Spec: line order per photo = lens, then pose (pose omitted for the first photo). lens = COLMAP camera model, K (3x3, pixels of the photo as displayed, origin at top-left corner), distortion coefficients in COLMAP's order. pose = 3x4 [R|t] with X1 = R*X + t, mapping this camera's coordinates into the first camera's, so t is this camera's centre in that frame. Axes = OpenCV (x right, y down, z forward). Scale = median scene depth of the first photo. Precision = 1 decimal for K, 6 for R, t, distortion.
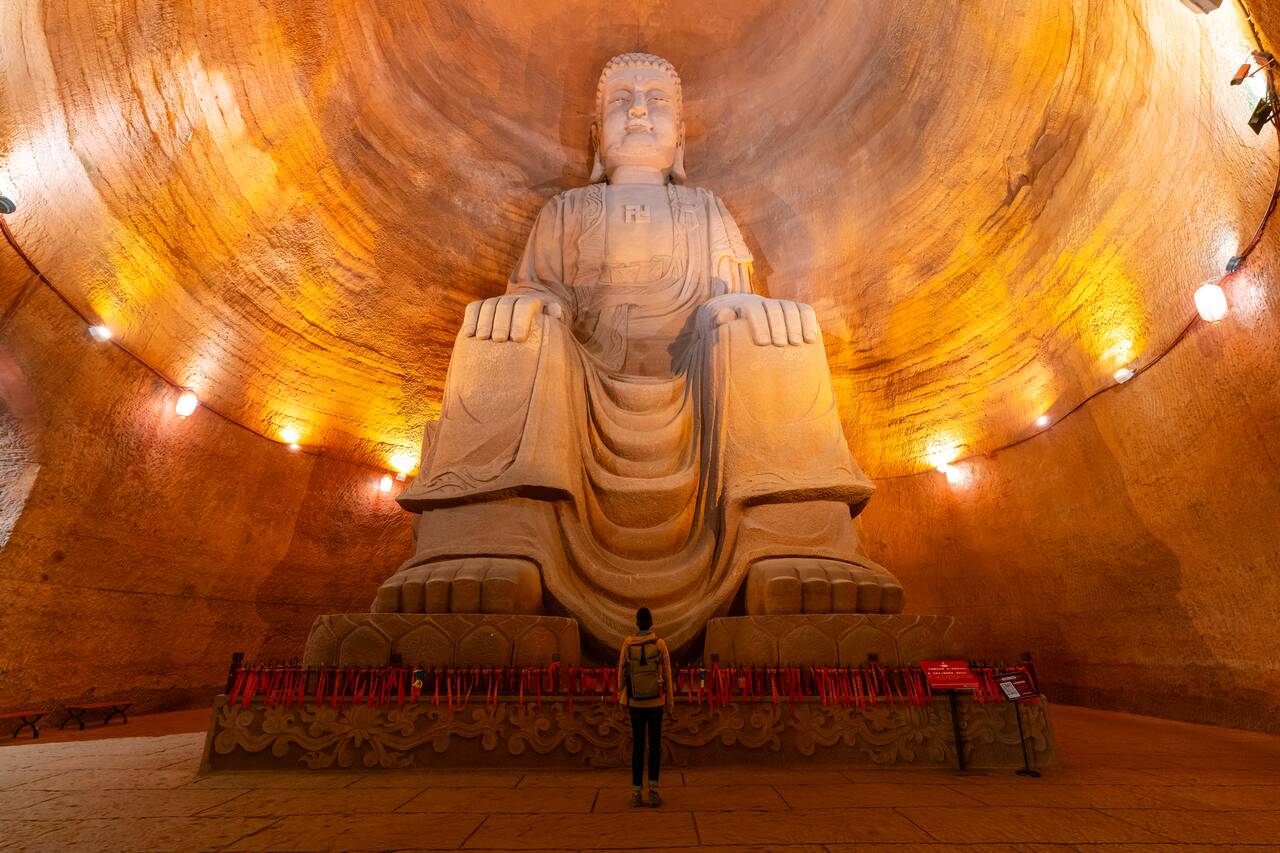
lens RADIAL K [[576.0, 0, 642.9], [0, 576.0, 424.3], [0, 0, 1]] dist [-0.004021, 0.001105]
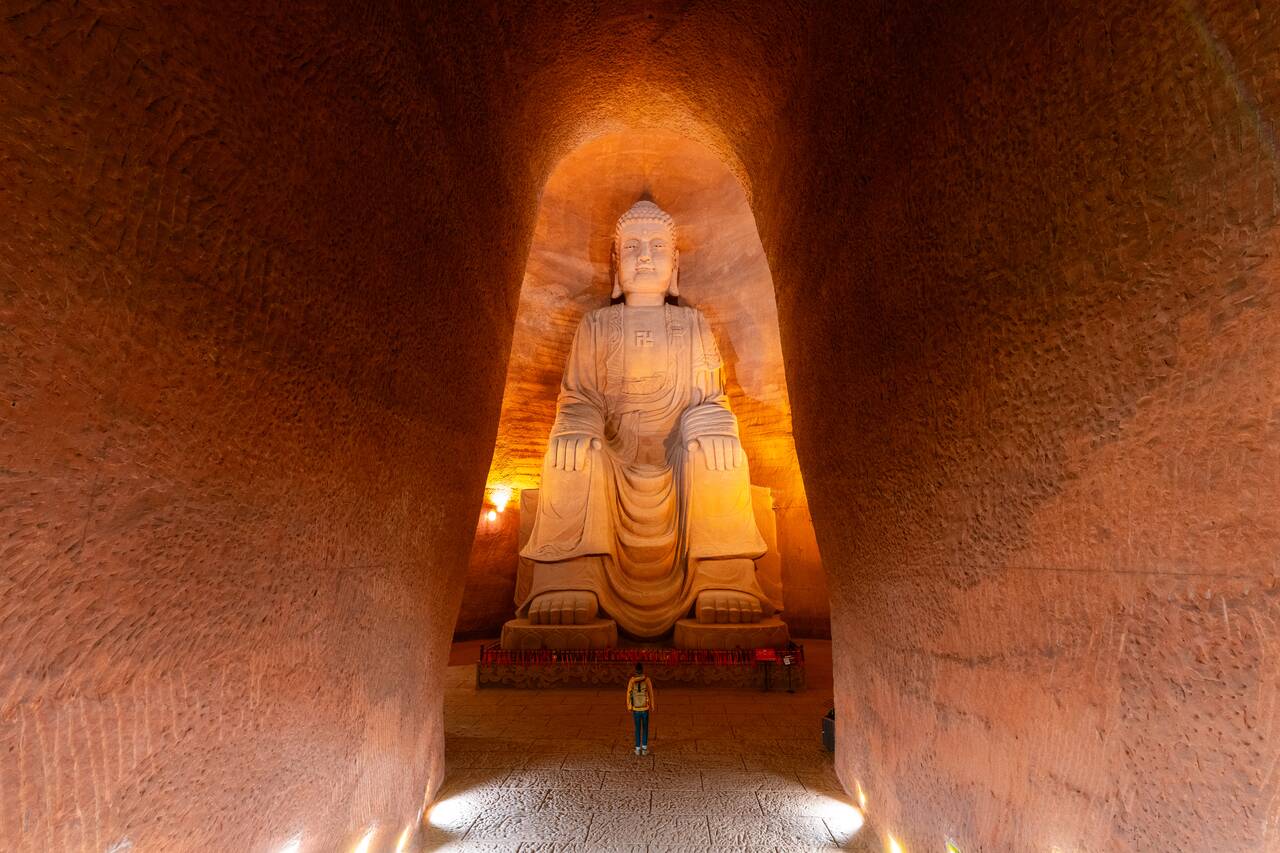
lens RADIAL K [[576.0, 0, 642.9], [0, 576.0, 424.3], [0, 0, 1]] dist [-0.004021, 0.001105]
pose [[0.999254, -0.010291, -0.037232, 0.045573], [0.016038, 0.987383, 0.157539, -0.431882], [0.035141, -0.158018, 0.986811, -0.600494]]
